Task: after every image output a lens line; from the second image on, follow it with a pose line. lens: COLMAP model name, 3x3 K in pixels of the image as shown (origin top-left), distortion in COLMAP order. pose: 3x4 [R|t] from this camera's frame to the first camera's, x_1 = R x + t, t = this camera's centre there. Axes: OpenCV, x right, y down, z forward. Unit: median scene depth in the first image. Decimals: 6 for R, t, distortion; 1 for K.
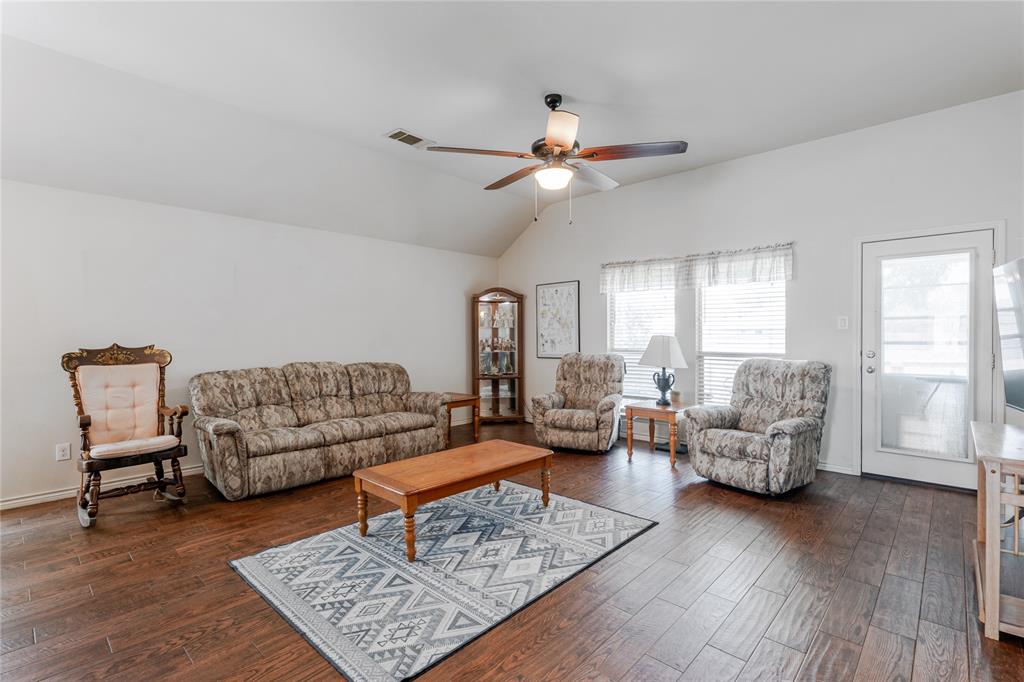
lens RADIAL K [[471.8, 0, 514.2], [0, 471.8, 341.2], [0, 0, 1]] dist [-0.000294, 0.000902]
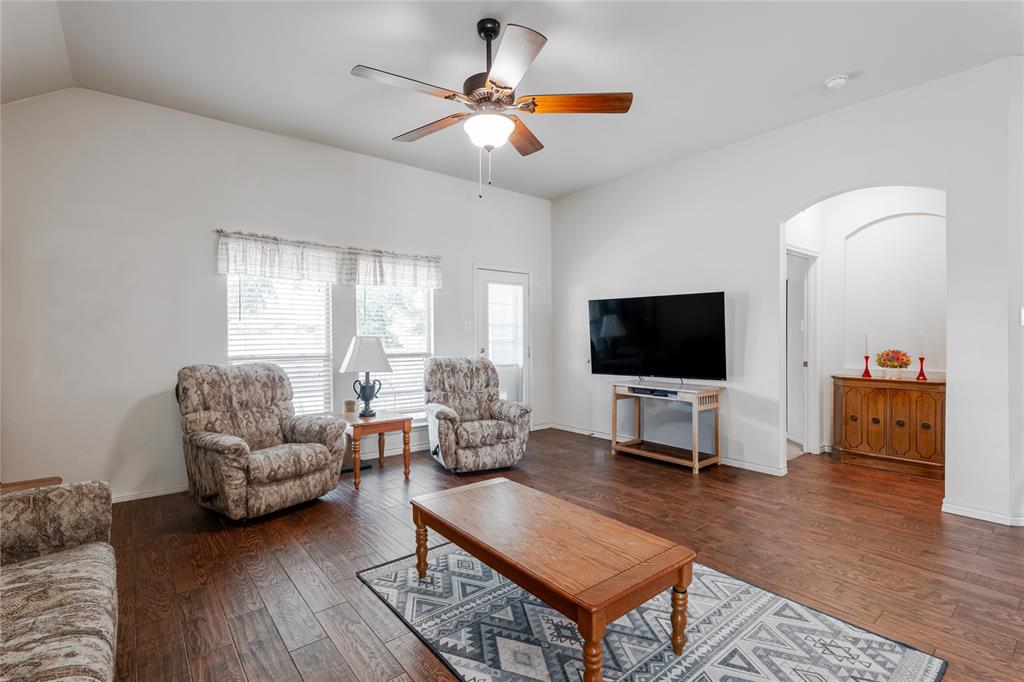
lens RADIAL K [[471.8, 0, 514.2], [0, 471.8, 341.2], [0, 0, 1]] dist [-0.000294, 0.000902]
pose [[0.140697, -0.007085, 0.990027, -0.626904], [0.014099, 0.999887, 0.005151, -0.005385], [-0.989952, 0.013234, 0.140781, 0.749706]]
